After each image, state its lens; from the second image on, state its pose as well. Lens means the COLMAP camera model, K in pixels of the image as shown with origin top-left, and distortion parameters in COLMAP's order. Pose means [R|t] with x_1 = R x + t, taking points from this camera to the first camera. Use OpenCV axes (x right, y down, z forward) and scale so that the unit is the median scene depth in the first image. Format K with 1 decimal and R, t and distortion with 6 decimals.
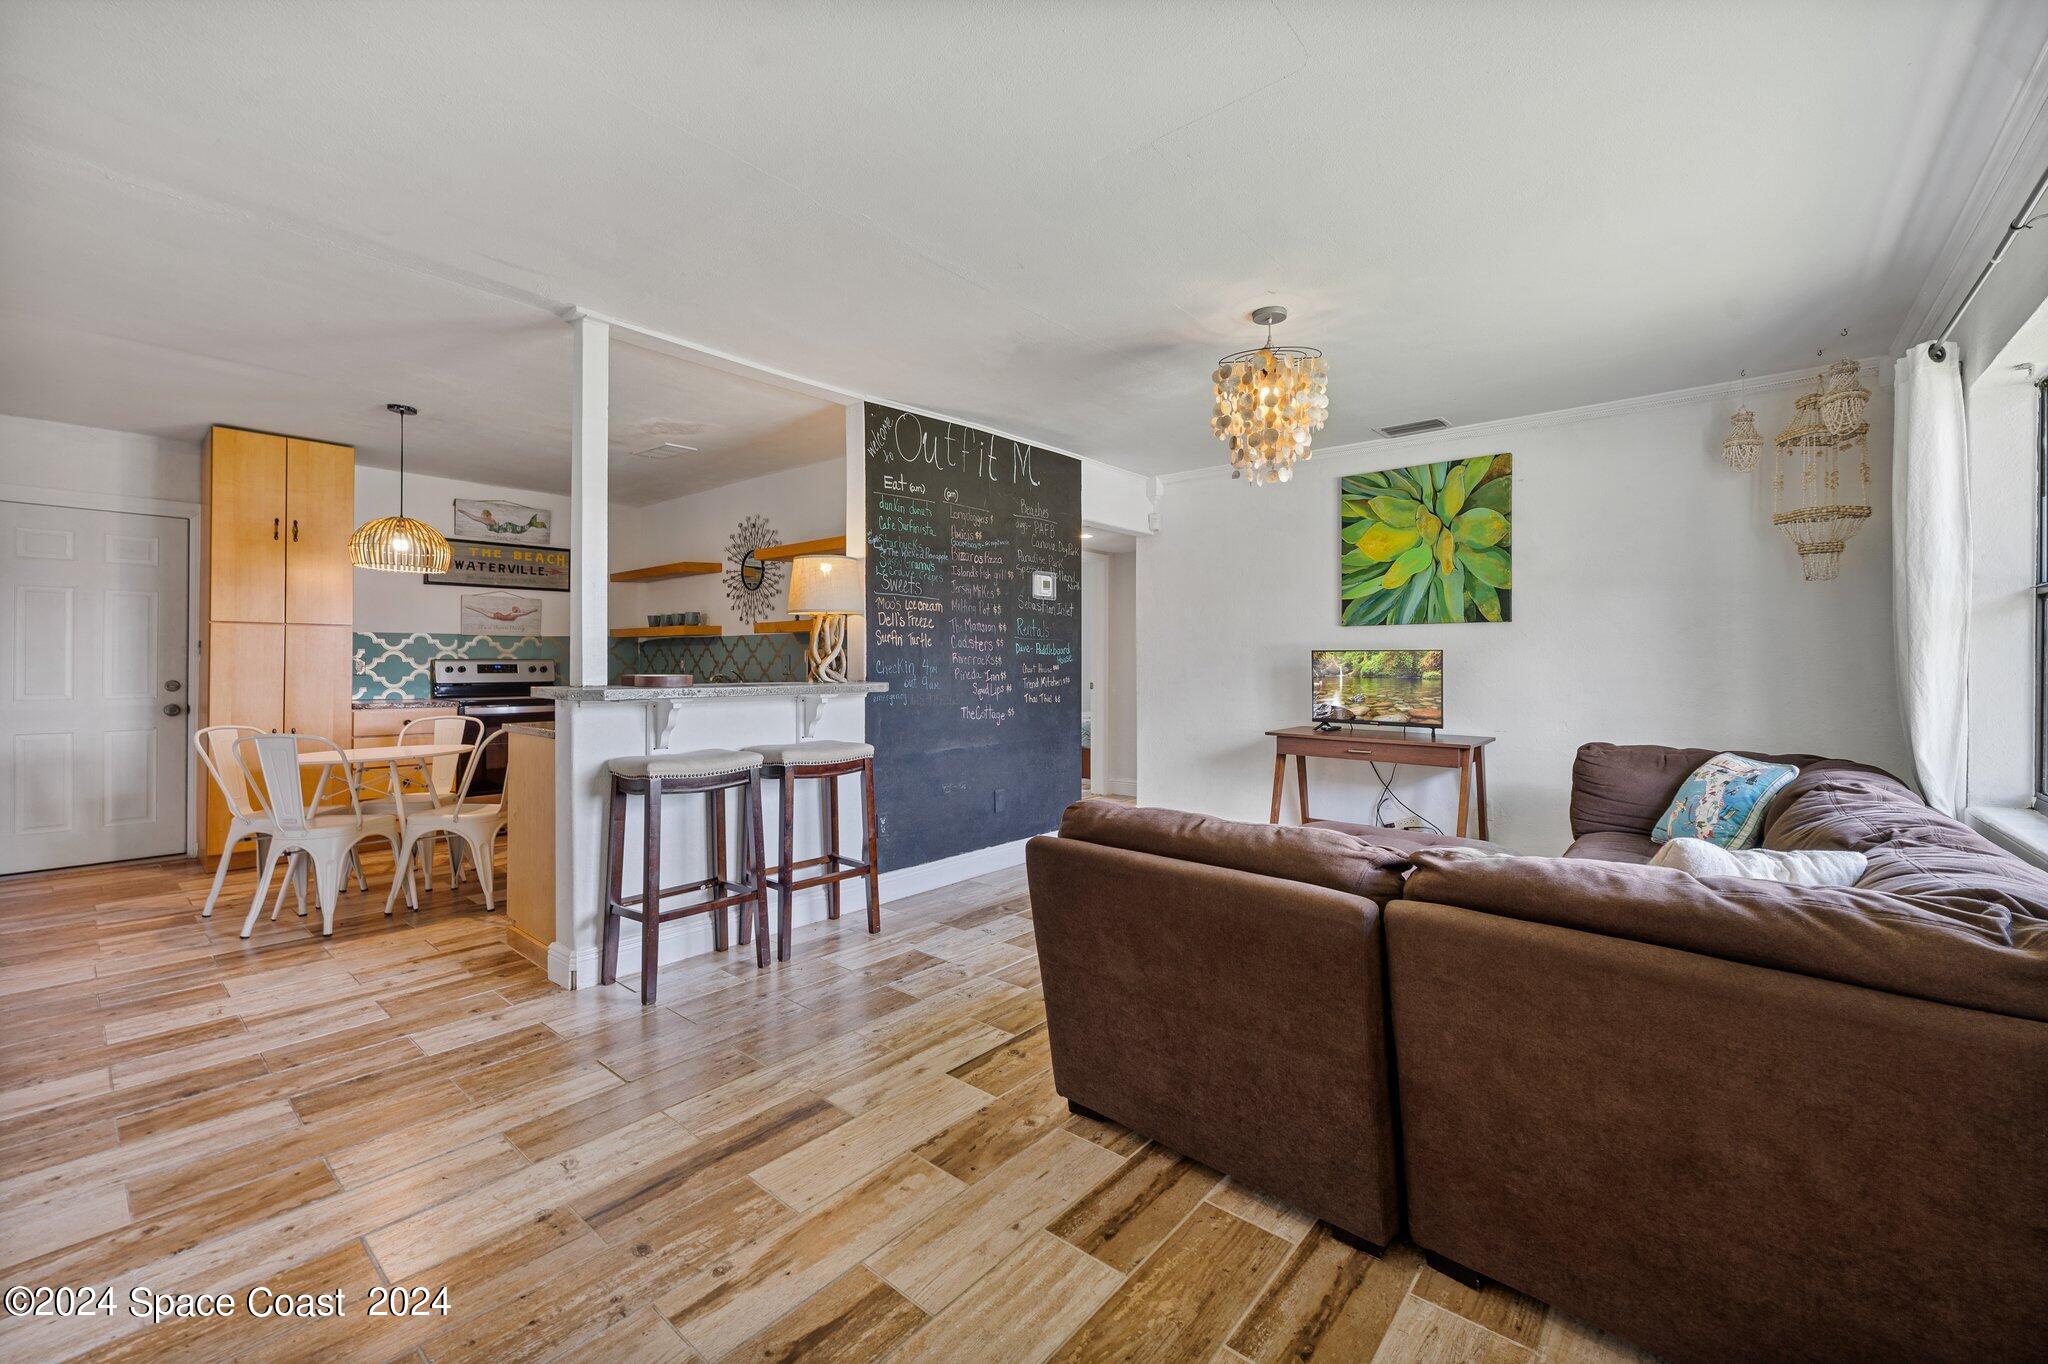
lens RADIAL K [[830.9, 0, 1033.0], [0, 830.9, 648.3], [0, 0, 1]] dist [0.000411, -0.000111]
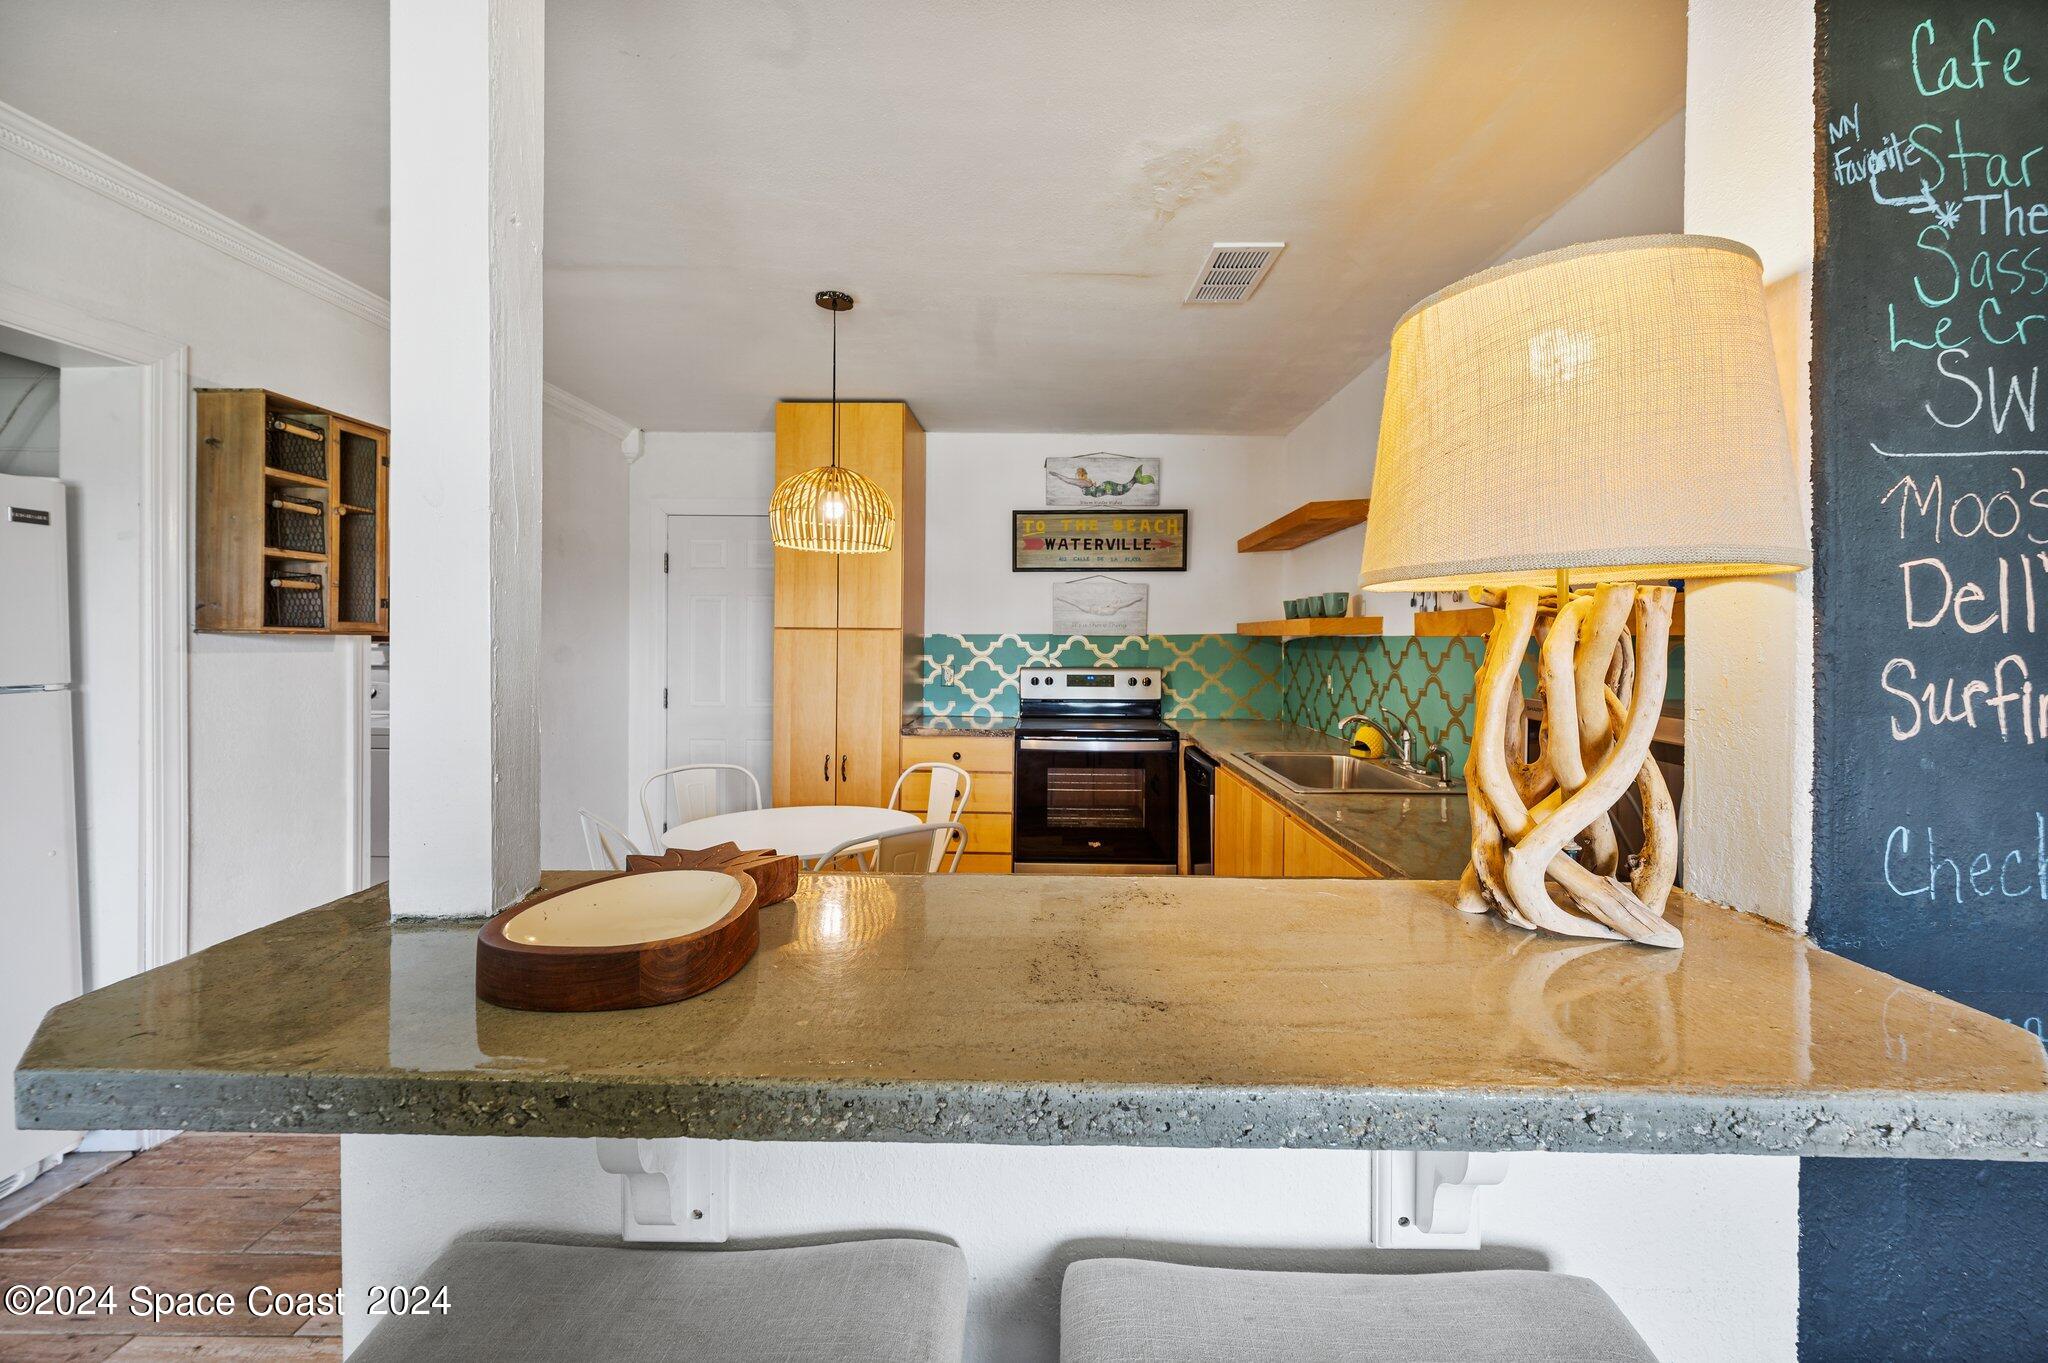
lens RADIAL K [[830.9, 0, 1033.0], [0, 830.9, 647.8], [0, 0, 1]] dist [0.000411, -0.000111]
pose [[0.641575, 0.009286, -0.767004, -0.117187], [0.008552, 0.999778, 0.019258, -0.020407], [0.767013, -0.018915, 0.641353, 0.514557]]
